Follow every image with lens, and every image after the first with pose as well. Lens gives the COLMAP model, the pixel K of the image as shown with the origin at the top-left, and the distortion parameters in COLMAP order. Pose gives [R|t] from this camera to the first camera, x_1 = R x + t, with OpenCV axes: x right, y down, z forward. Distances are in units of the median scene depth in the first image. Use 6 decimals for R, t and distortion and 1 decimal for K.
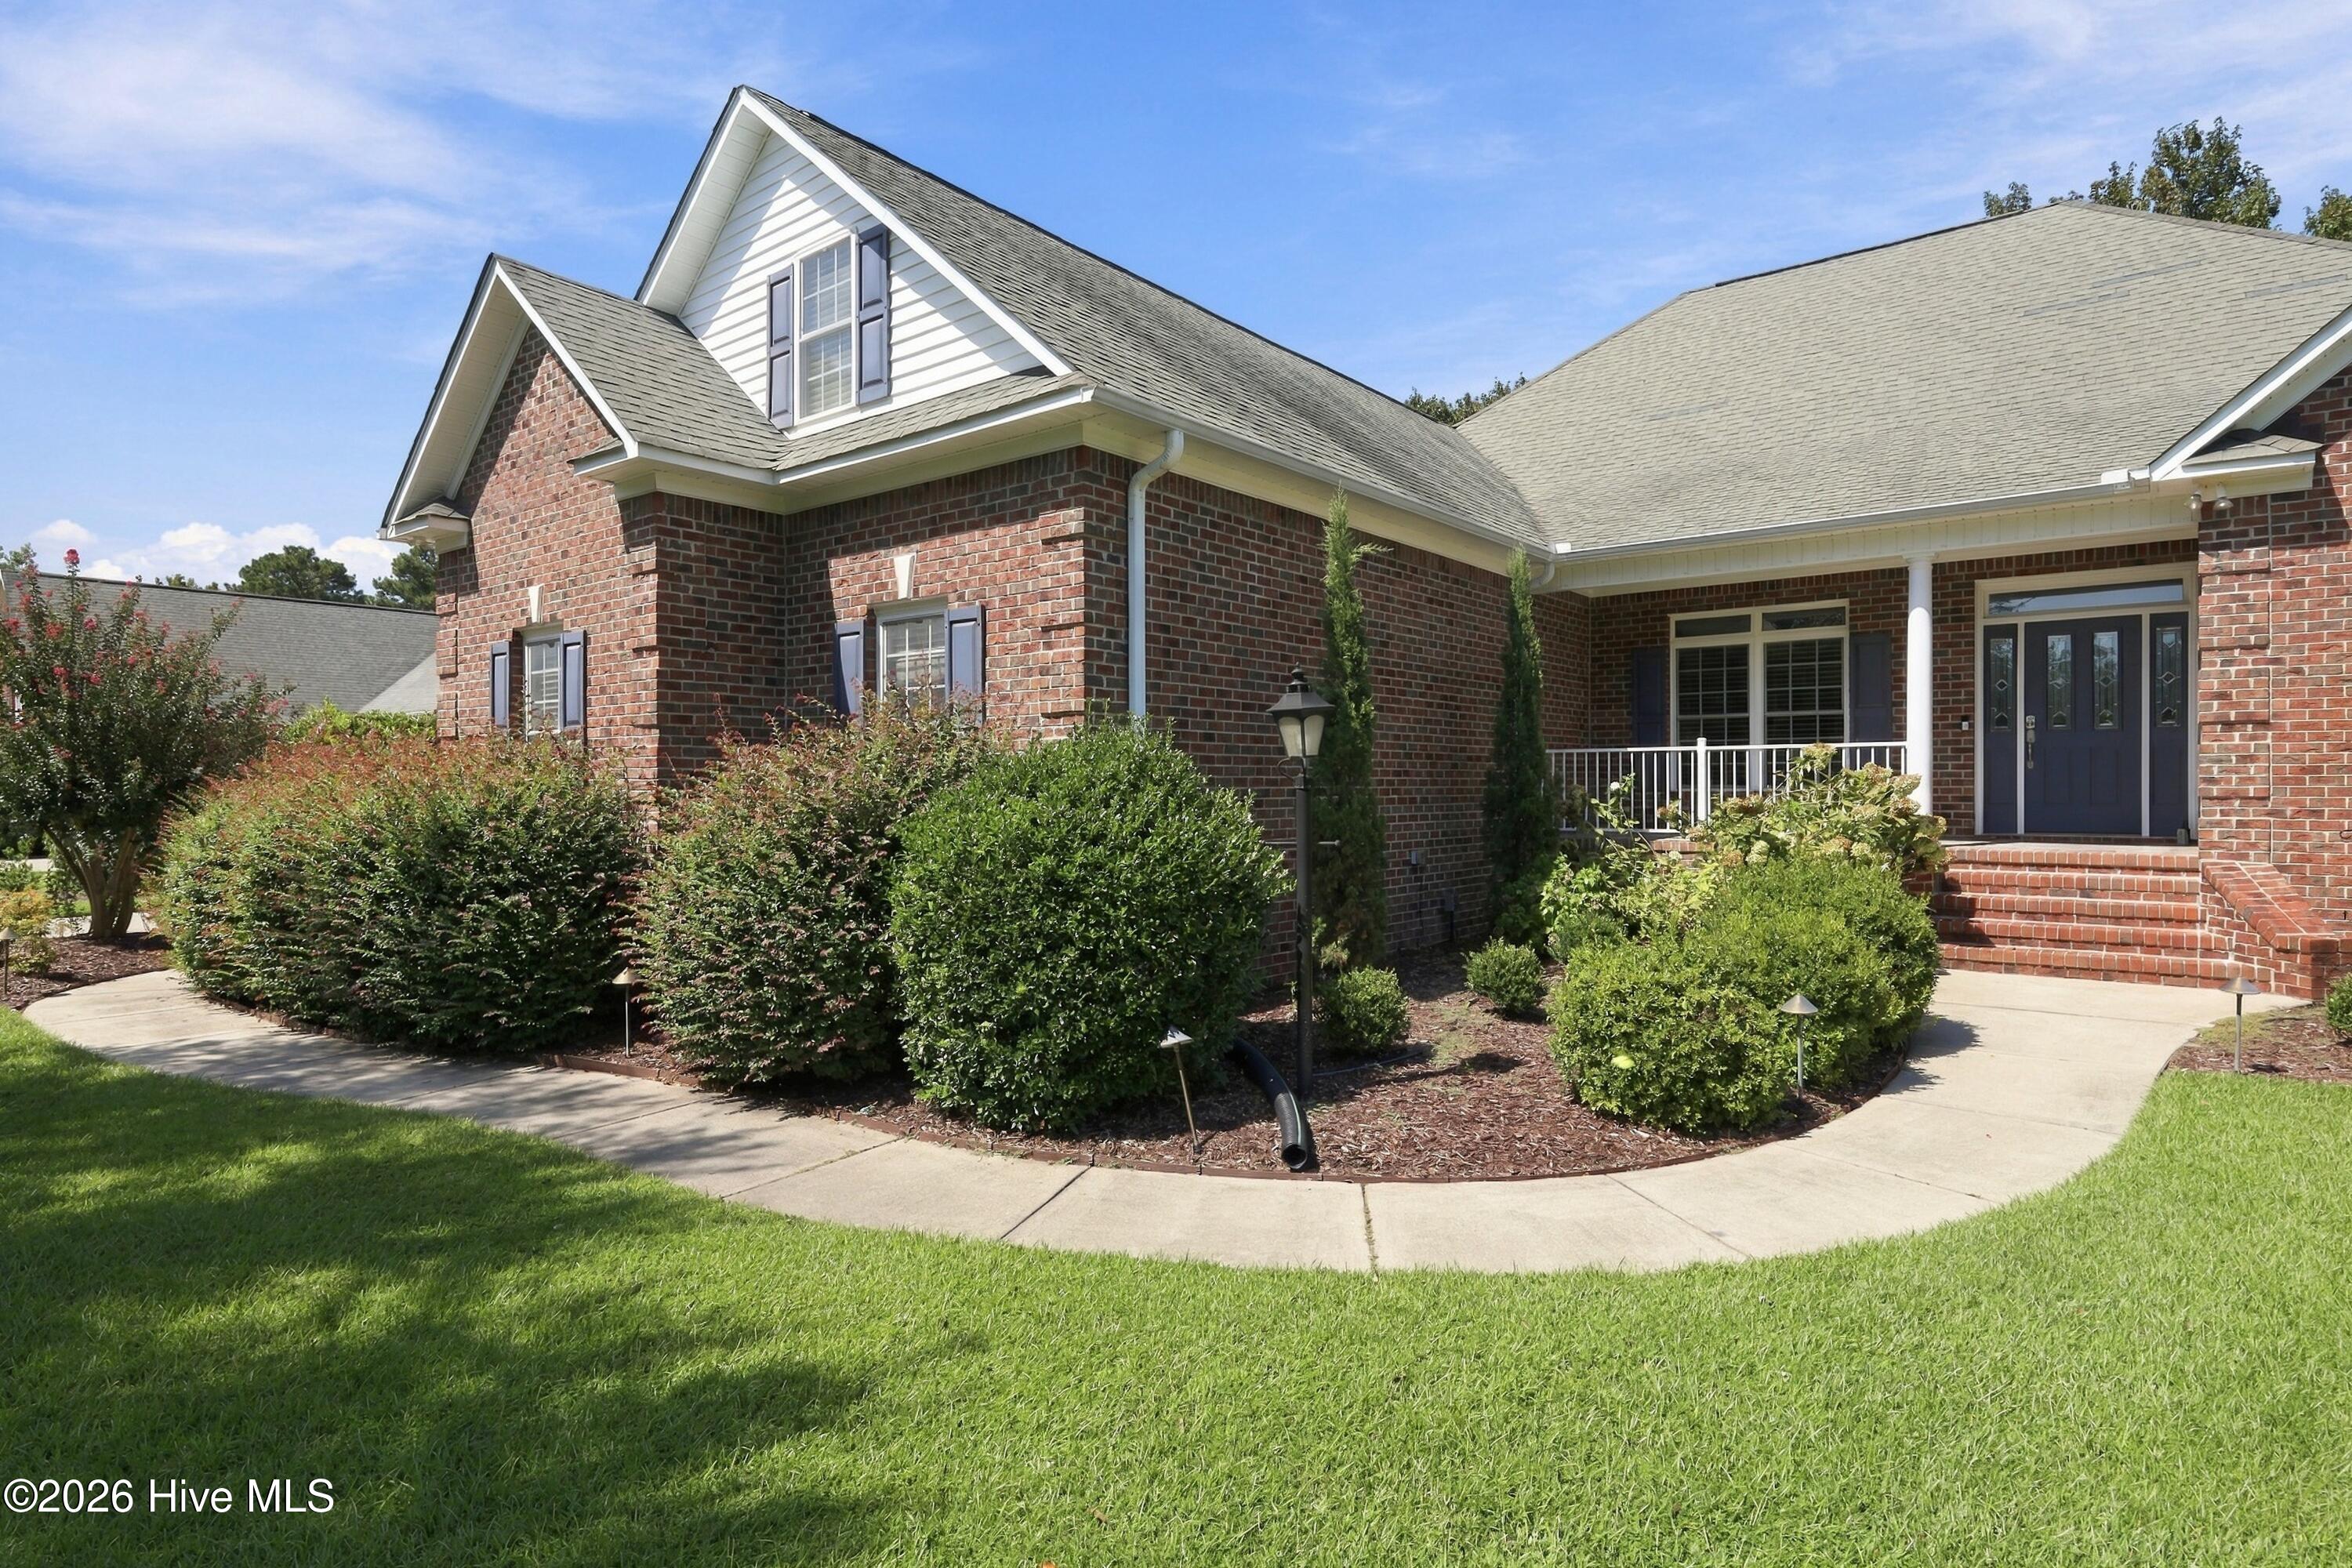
lens RADIAL K [[1260.5, 0, 1186.3], [0, 1260.5, 791.4], [0, 0, 1]] dist [0.010418, -0.004103]
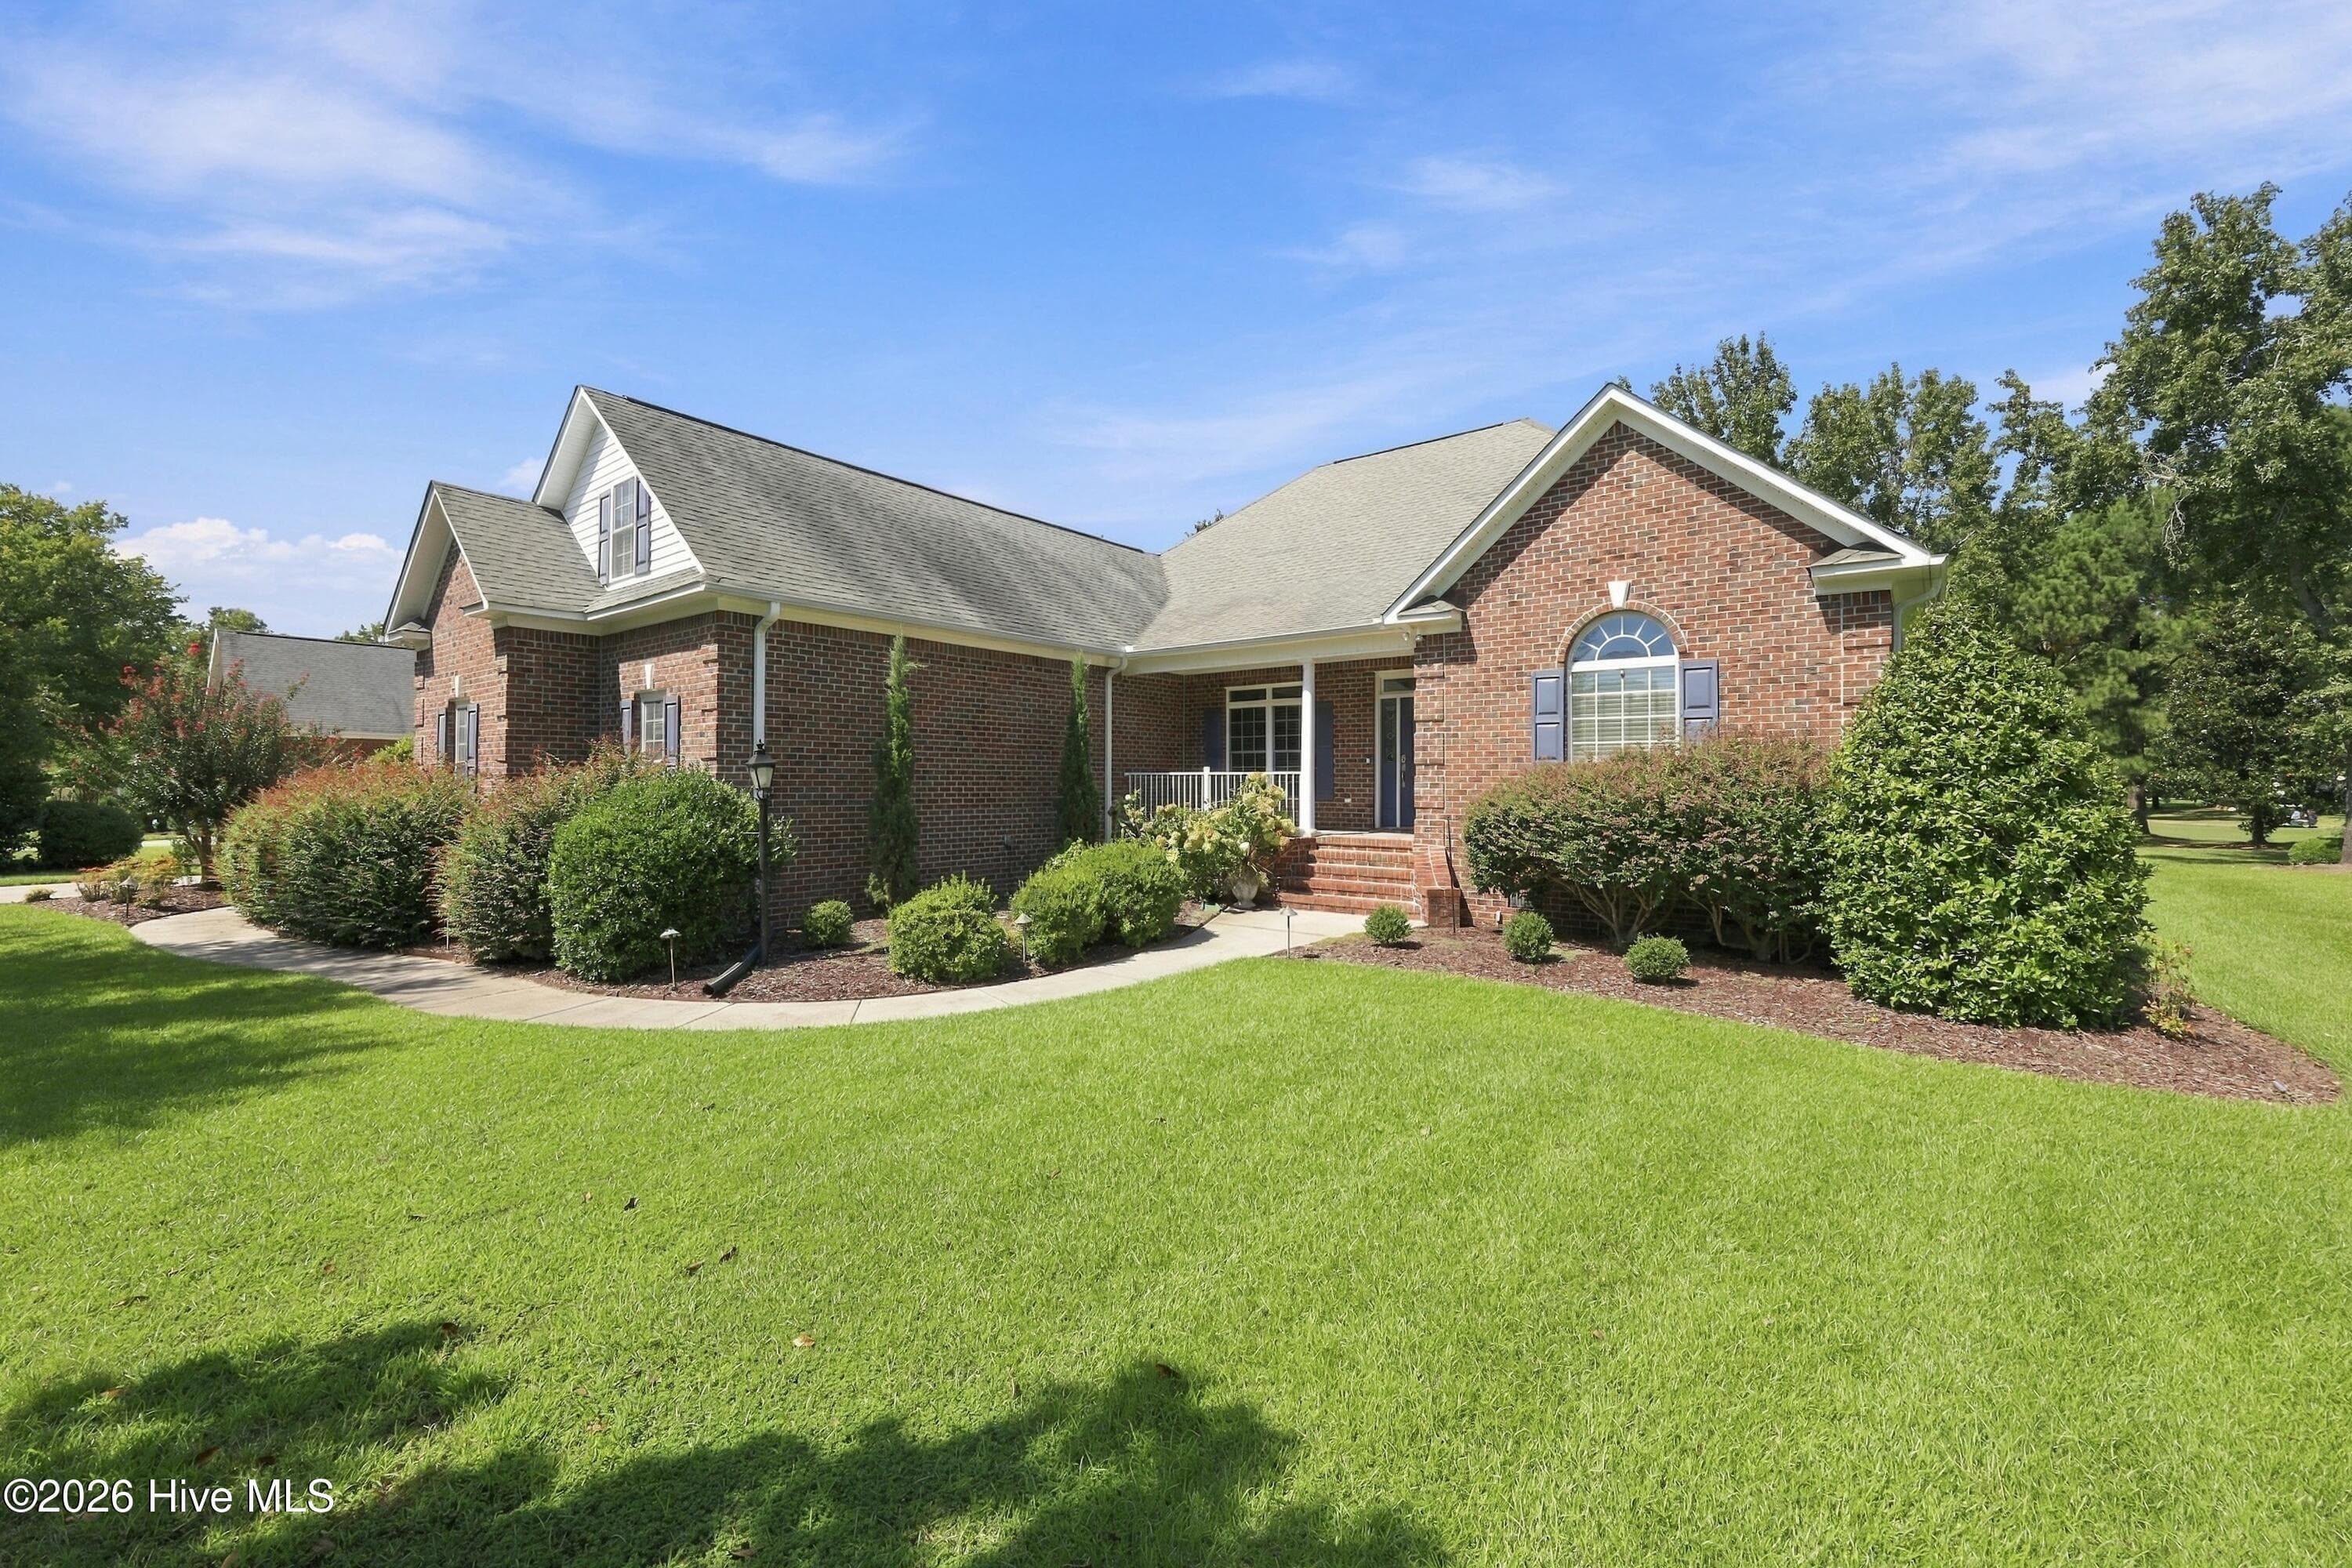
lens RADIAL K [[976.6, 0, 1172.0], [0, 976.6, 756.2], [0, 0, 1]] dist [-0.000278, -0.000104]
pose [[0.999955, 0.005848, 0.007478, 0.466805], [-0.005604, 0.999462, -0.032302, -0.020775], [-0.007663, 0.032258, 0.999450, -0.327895]]
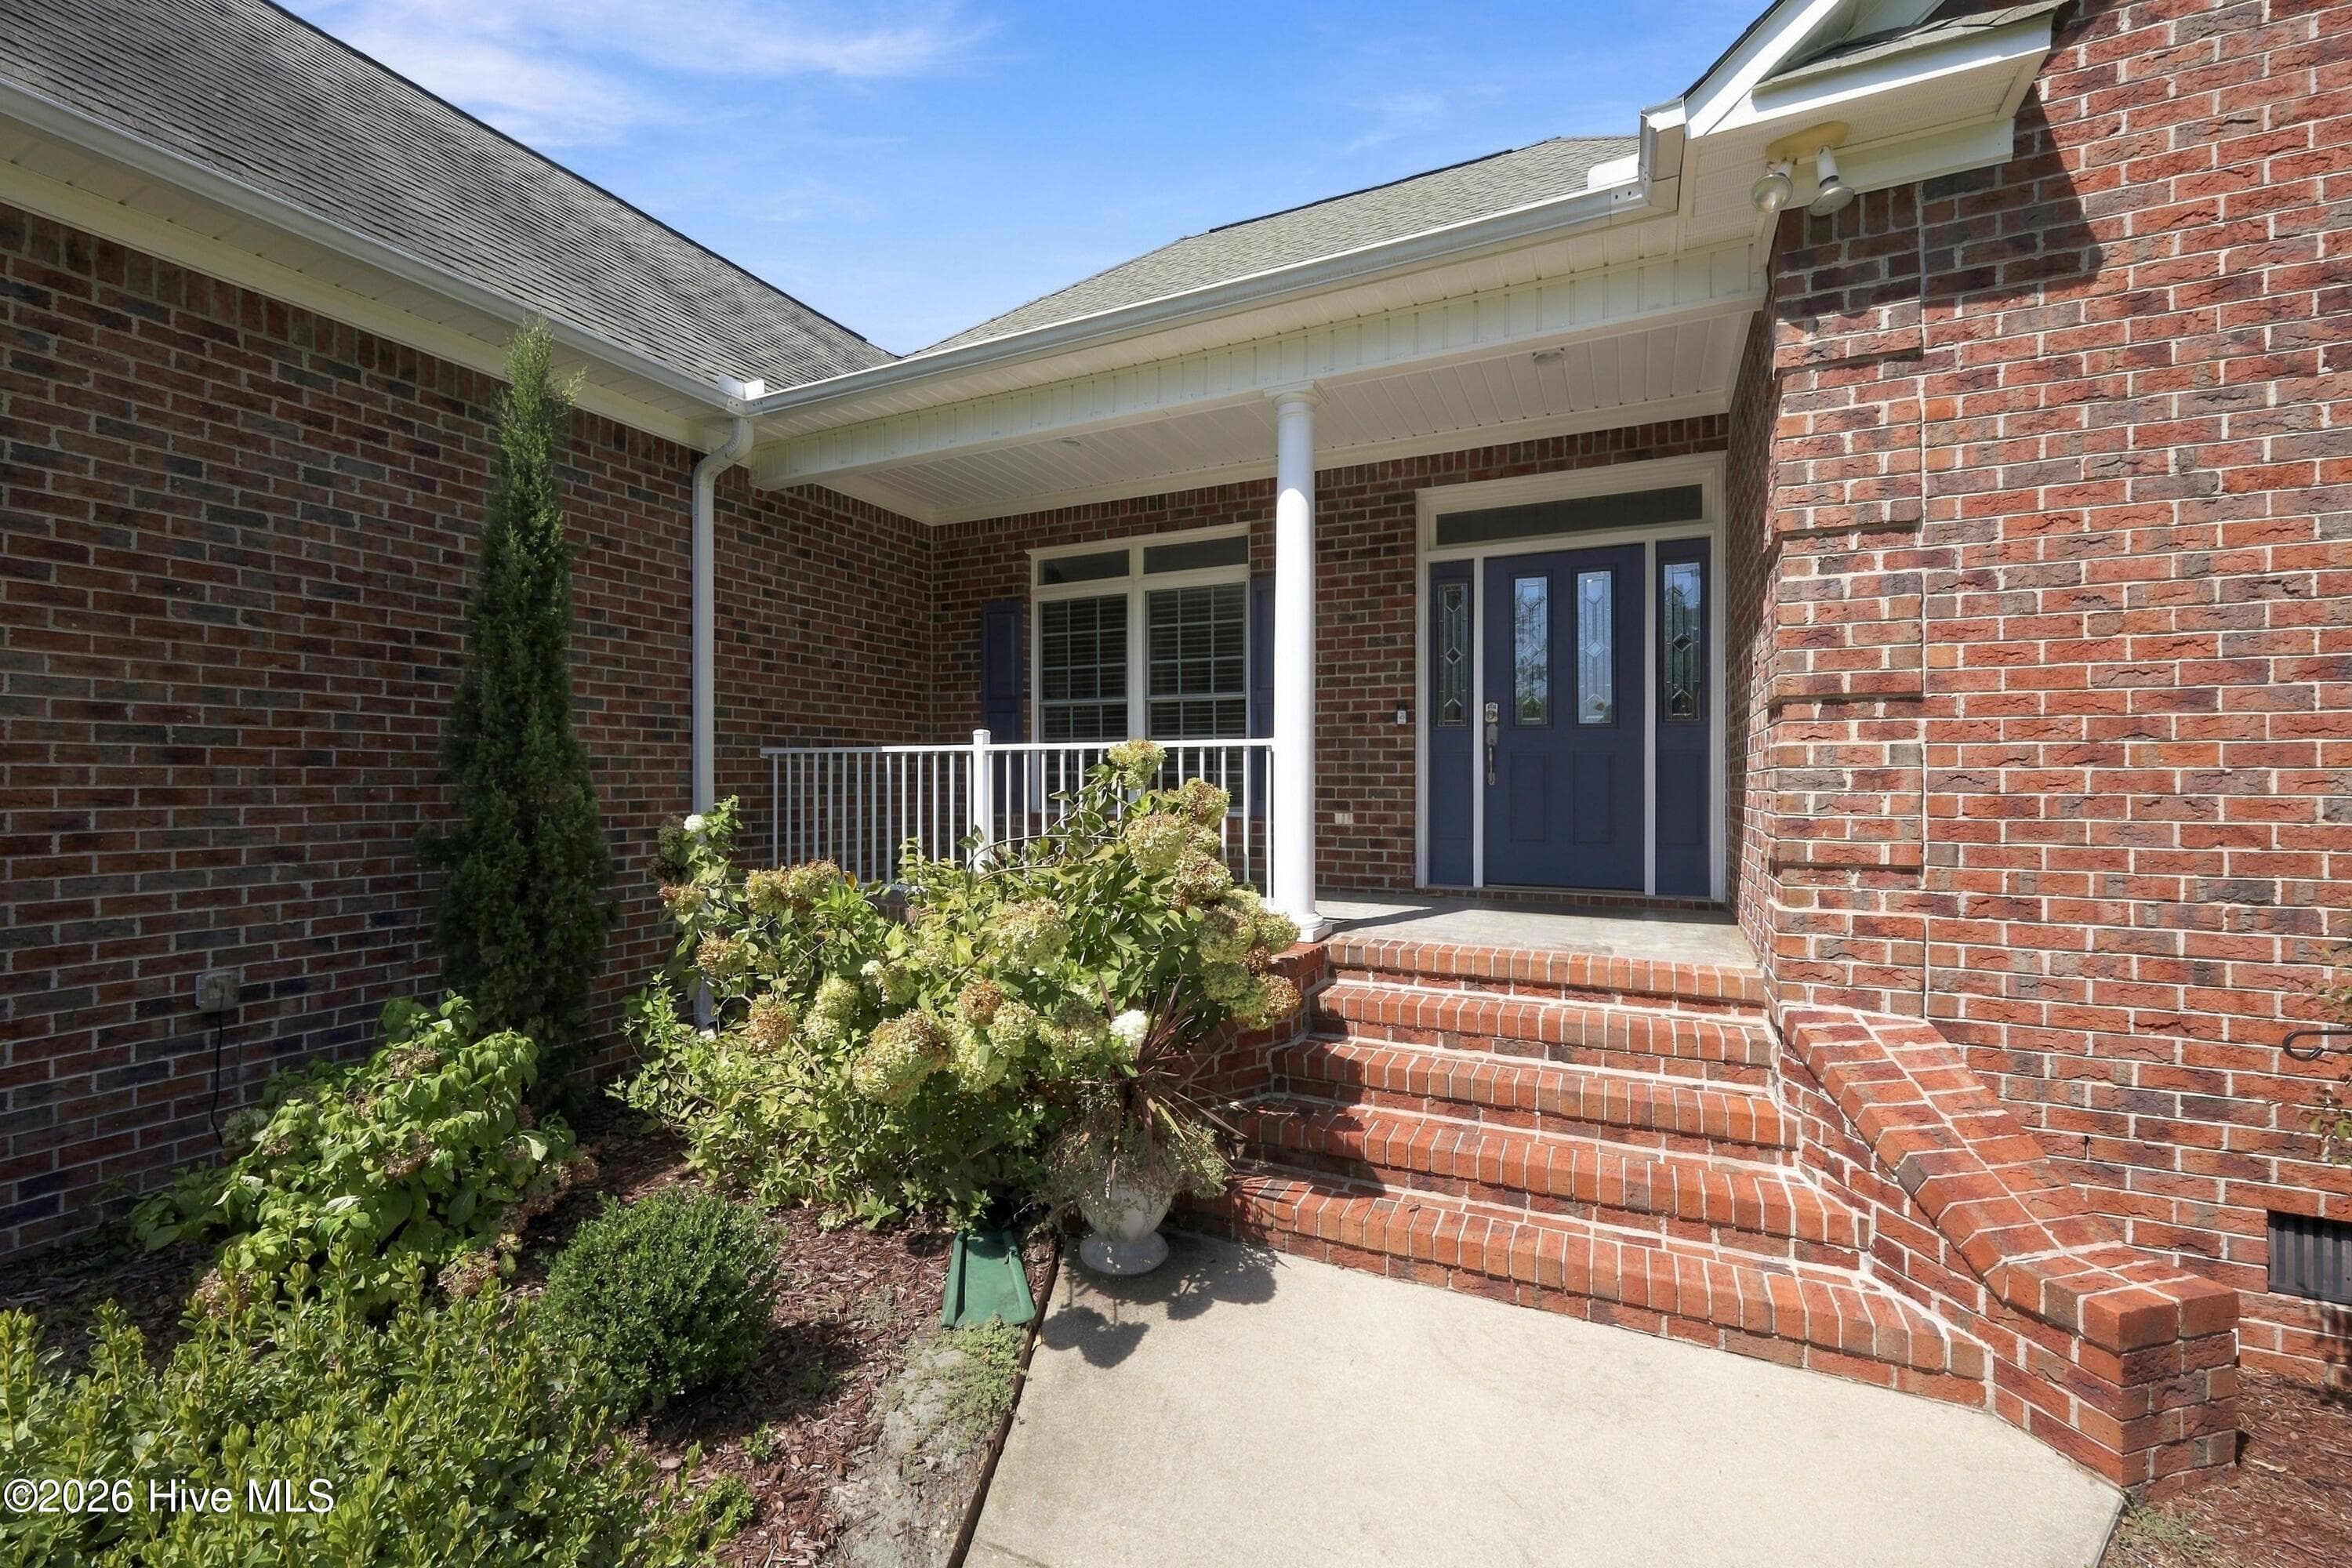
lens RADIAL K [[976.6, 0, 1180.5], [0, 976.6, 781.0], [0, 0, 1]] dist [-0.000278, -0.000104]
pose [[0.973311, 0.002897, 0.229471, 0.519698], [-0.002120, 0.999991, -0.003632, -0.023298], [-0.229479, 0.003048, 0.973309, 0.720049]]
